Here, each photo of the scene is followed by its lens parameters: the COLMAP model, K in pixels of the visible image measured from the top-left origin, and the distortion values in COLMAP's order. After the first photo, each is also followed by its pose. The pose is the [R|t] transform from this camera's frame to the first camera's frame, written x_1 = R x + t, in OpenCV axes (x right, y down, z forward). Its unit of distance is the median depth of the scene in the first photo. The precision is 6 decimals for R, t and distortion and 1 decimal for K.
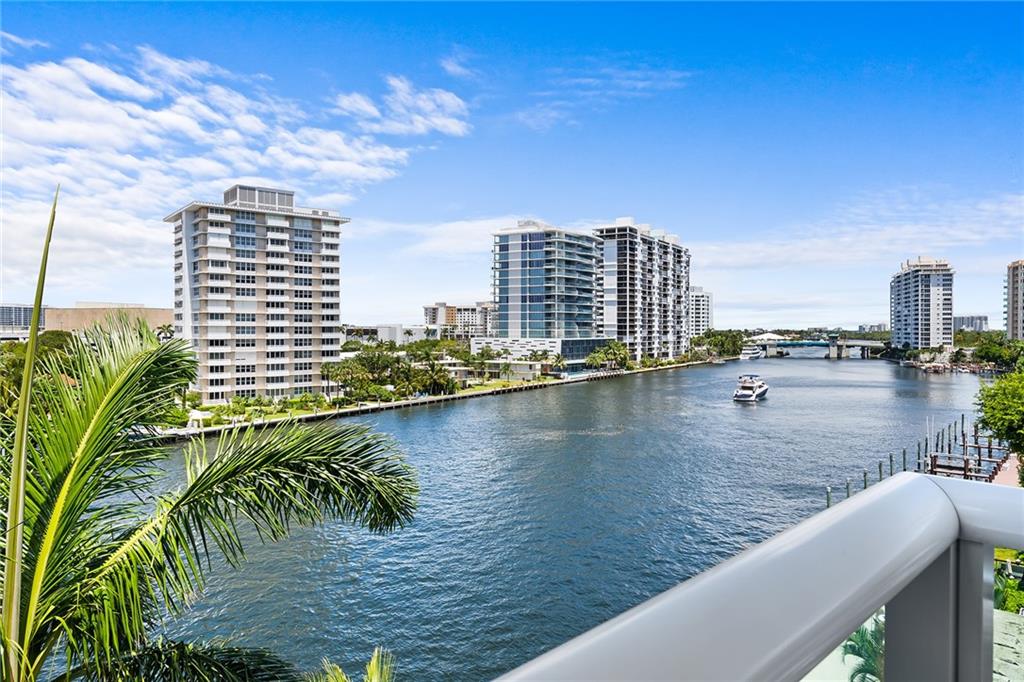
lens RADIAL K [[649.2, 0, 566.0], [0, 649.2, 330.4], [0, 0, 1]] dist [0.022132, -0.031397]
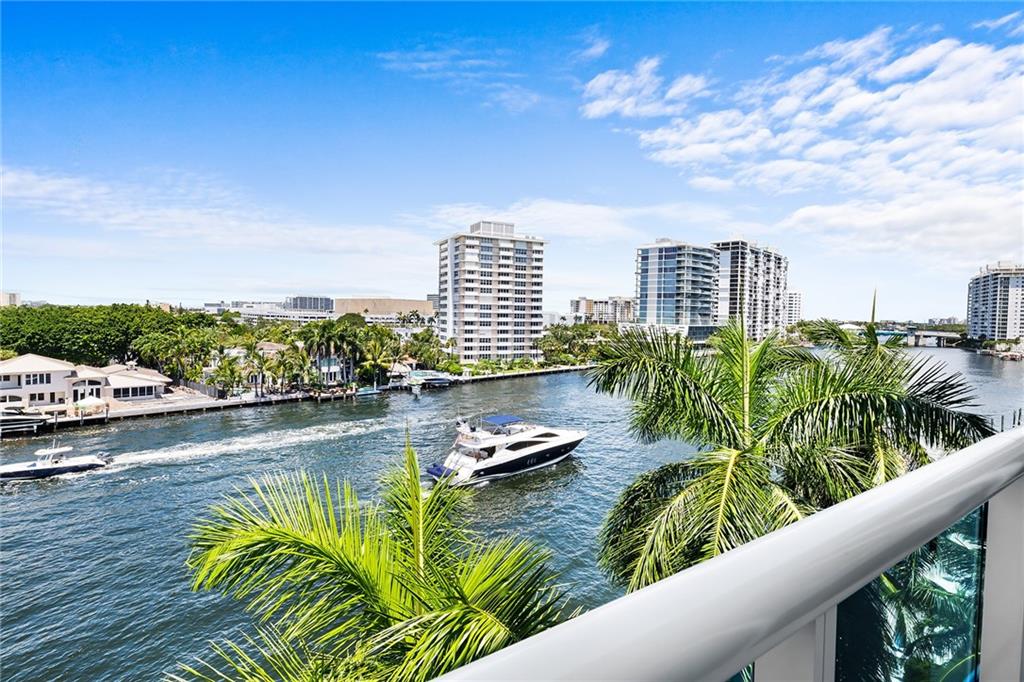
lens RADIAL K [[492.2, 0, 516.1], [0, 492.2, 336.3], [0, 0, 1]] dist [0.006887, -0.001700]
pose [[0.971107, 0.027600, -0.237044, -0.110725], [-0.017802, 0.998900, 0.043379, -0.002038], [0.237980, -0.037906, 0.970530, -0.091179]]
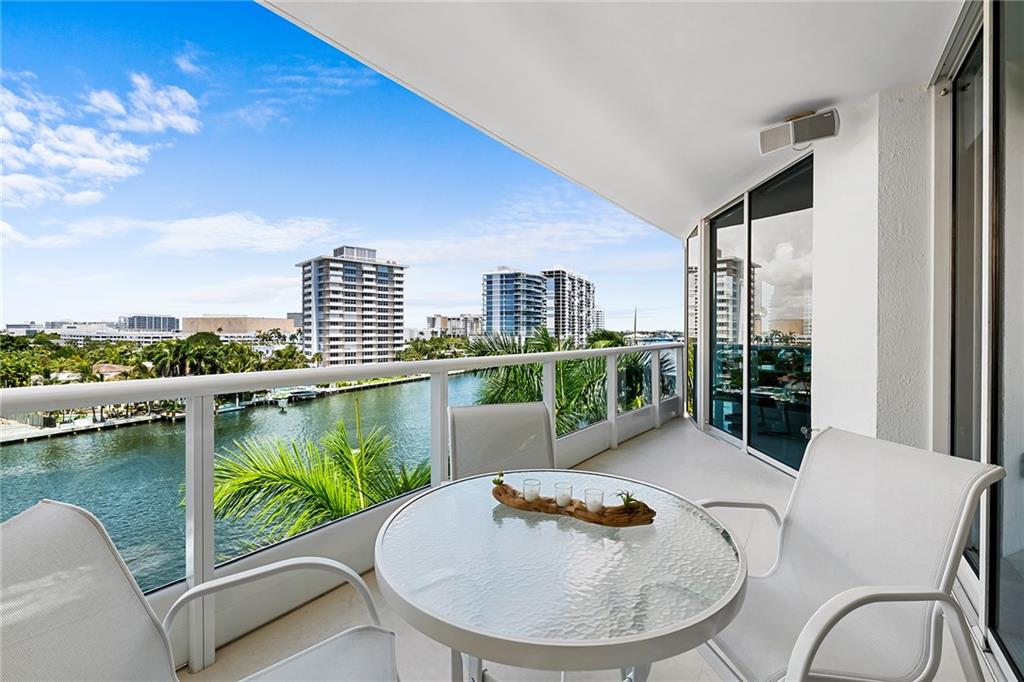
lens RADIAL K [[433.0, 0, 518.4], [0, 433.0, 334.1], [0, 0, 1]] dist [0.002486, -0.000588]
pose [[0.996694, -0.000903, 0.081246, -0.113974], [0.000424, 0.999982, 0.005909, -0.000462], [-0.081249, -0.005855, 0.996677, -0.123362]]
